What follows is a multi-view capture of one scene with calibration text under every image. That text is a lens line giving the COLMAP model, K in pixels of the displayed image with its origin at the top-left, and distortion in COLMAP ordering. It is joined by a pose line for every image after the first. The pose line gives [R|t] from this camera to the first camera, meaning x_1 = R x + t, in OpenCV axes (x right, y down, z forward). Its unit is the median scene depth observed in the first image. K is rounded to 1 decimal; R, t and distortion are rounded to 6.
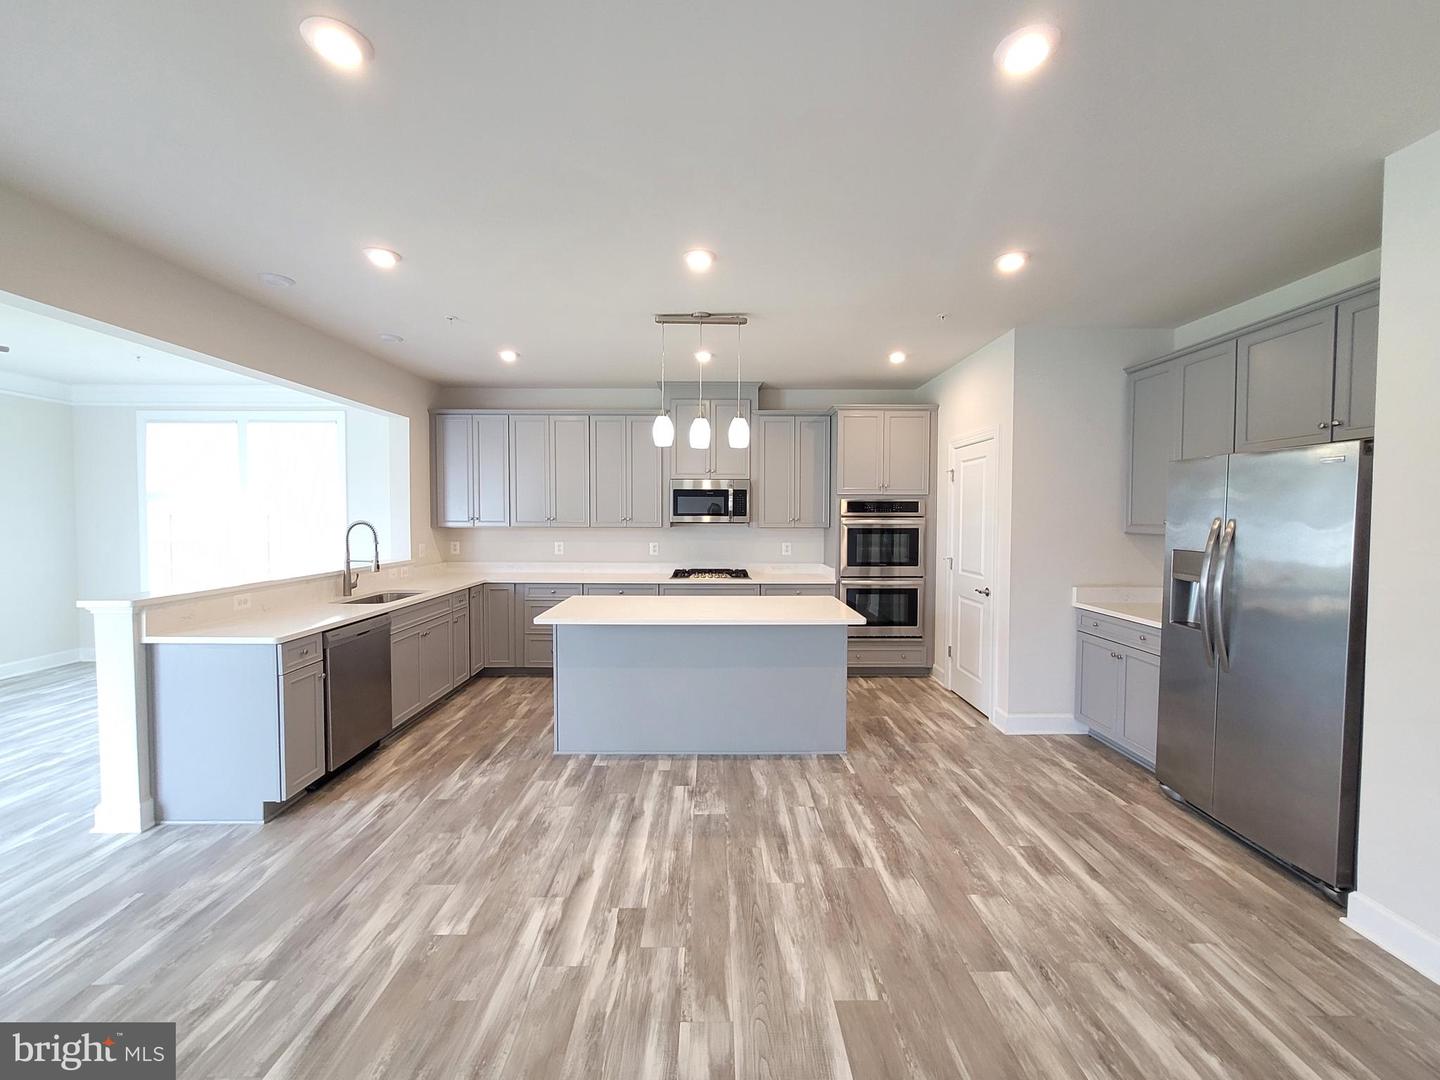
lens RADIAL K [[572.6, 0, 720.6], [0, 572.6, 536.6], [0, 0, 1]] dist [0.008437, -0.000317]
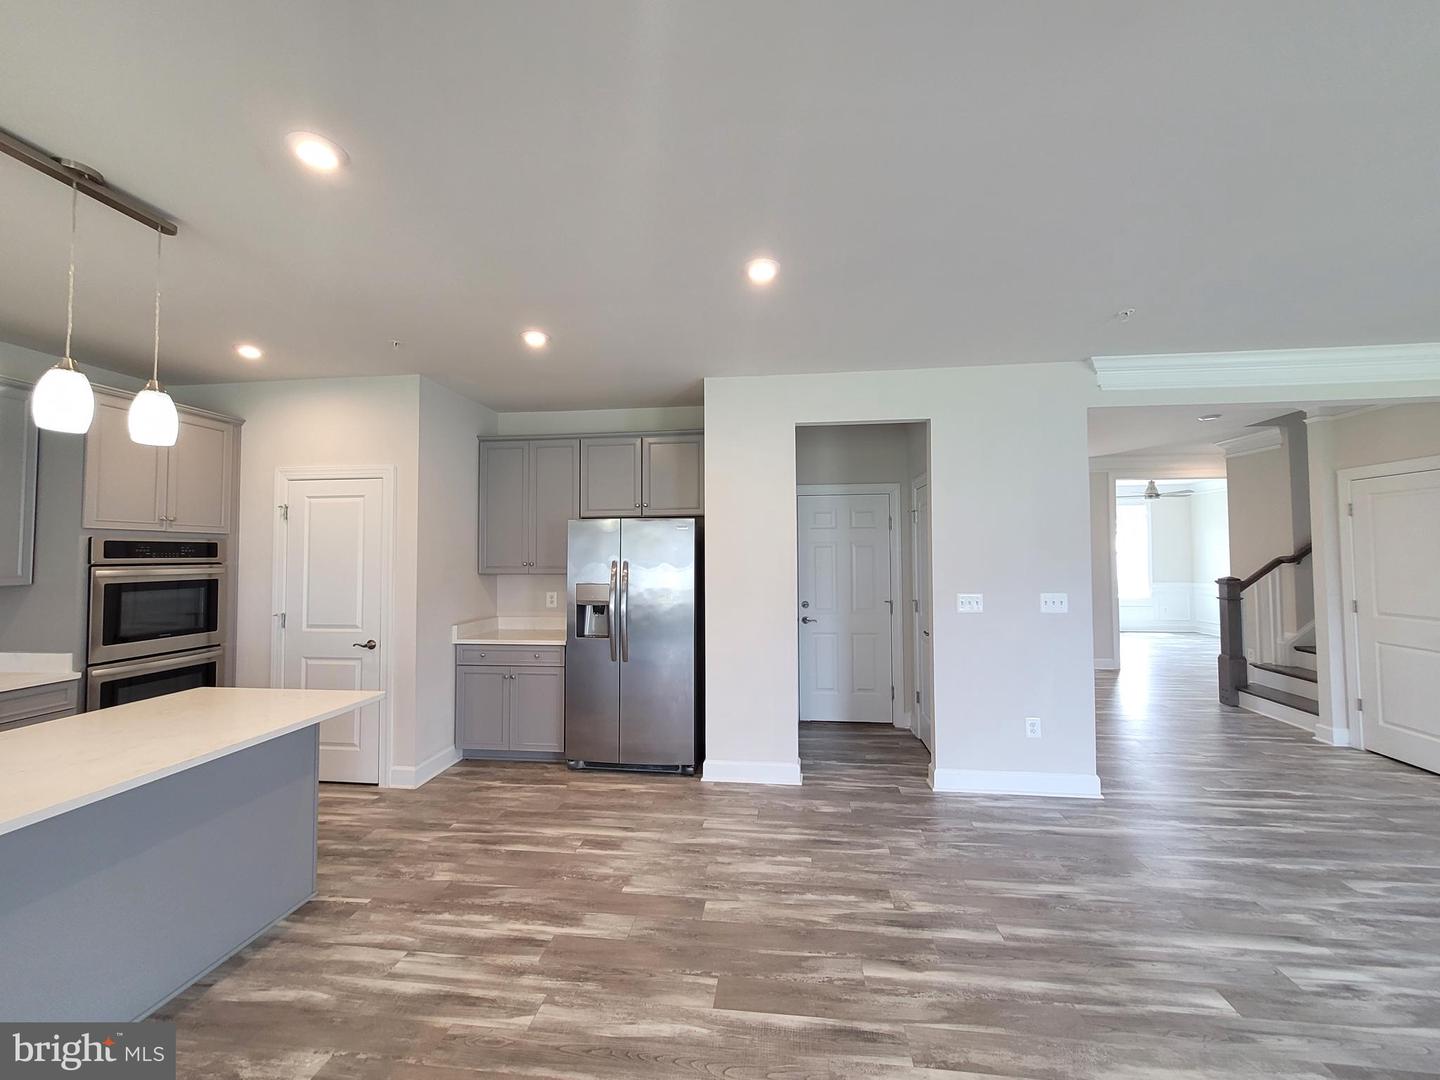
lens RADIAL K [[572.6, 0, 718.6], [0, 572.6, 536.4], [0, 0, 1]] dist [0.008437, -0.000317]
pose [[0.162147, 0.030641, 0.986291, -0.530706], [0.044418, 0.998278, -0.038316, -0.023043], [-0.985766, 0.050022, 0.160507, 0.456704]]
